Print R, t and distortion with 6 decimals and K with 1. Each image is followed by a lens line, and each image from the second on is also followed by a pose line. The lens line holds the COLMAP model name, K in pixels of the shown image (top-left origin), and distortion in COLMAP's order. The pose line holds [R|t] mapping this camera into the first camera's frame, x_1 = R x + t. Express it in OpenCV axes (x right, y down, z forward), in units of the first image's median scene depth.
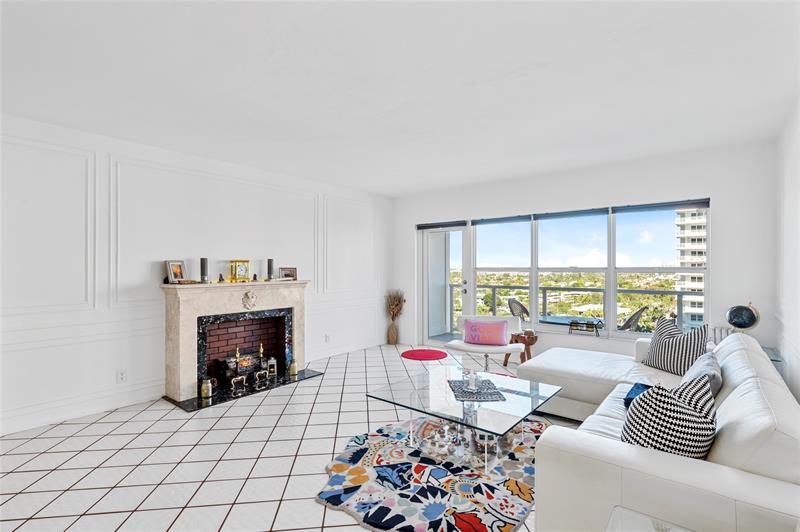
lens RADIAL K [[380.7, 0, 401.4], [0, 380.7, 266.6], [0, 0, 1]] dist [0.019515, -0.003572]
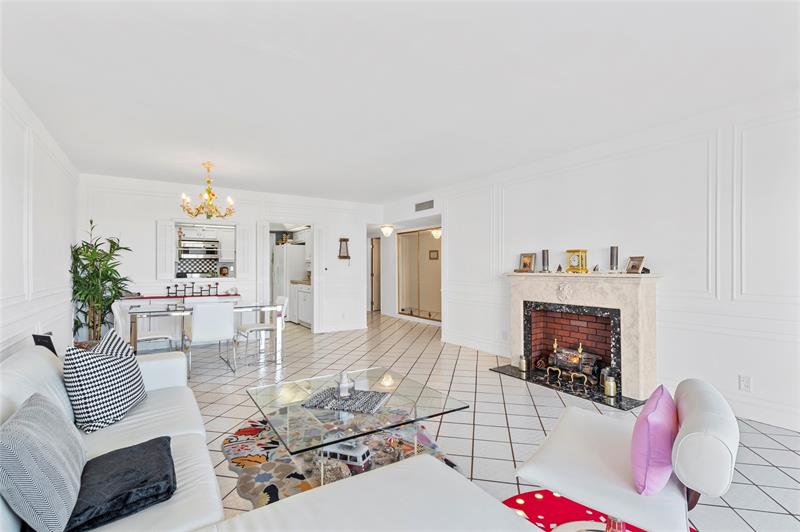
lens RADIAL K [[380.7, 0, 402.9], [0, 380.7, 266.5], [0, 0, 1]] dist [0.019515, -0.003572]
pose [[-0.309218, -0.000136, -0.950991, 0.635342], [0.003373, 0.999994, -0.001240, 0.025265], [0.950985, -0.003591, -0.309215, 0.928205]]
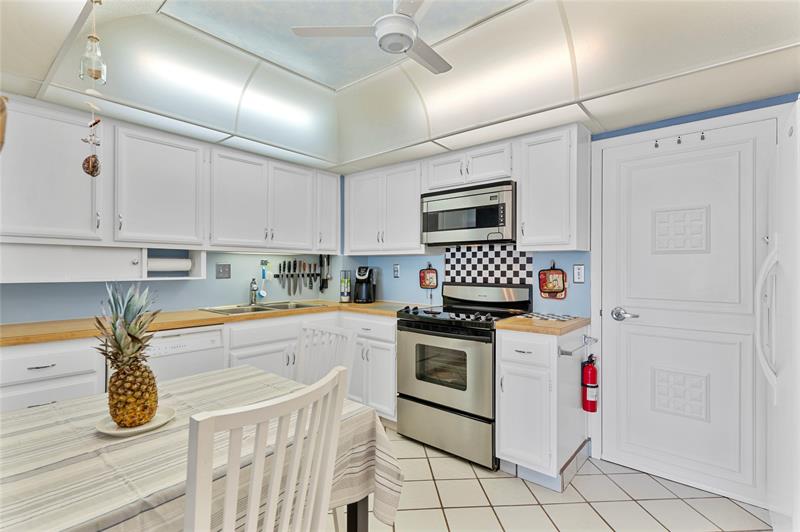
lens RADIAL K [[380.7, 0, 402.0], [0, 380.7, 264.4], [0, 0, 1]] dist [0.019515, -0.003572]
pose [[-0.999752, -0.002492, 0.022146, -0.801335], [-0.002776, 0.999914, -0.012804, 0.024444], [-0.022112, -0.012863, -0.999673, -0.003370]]
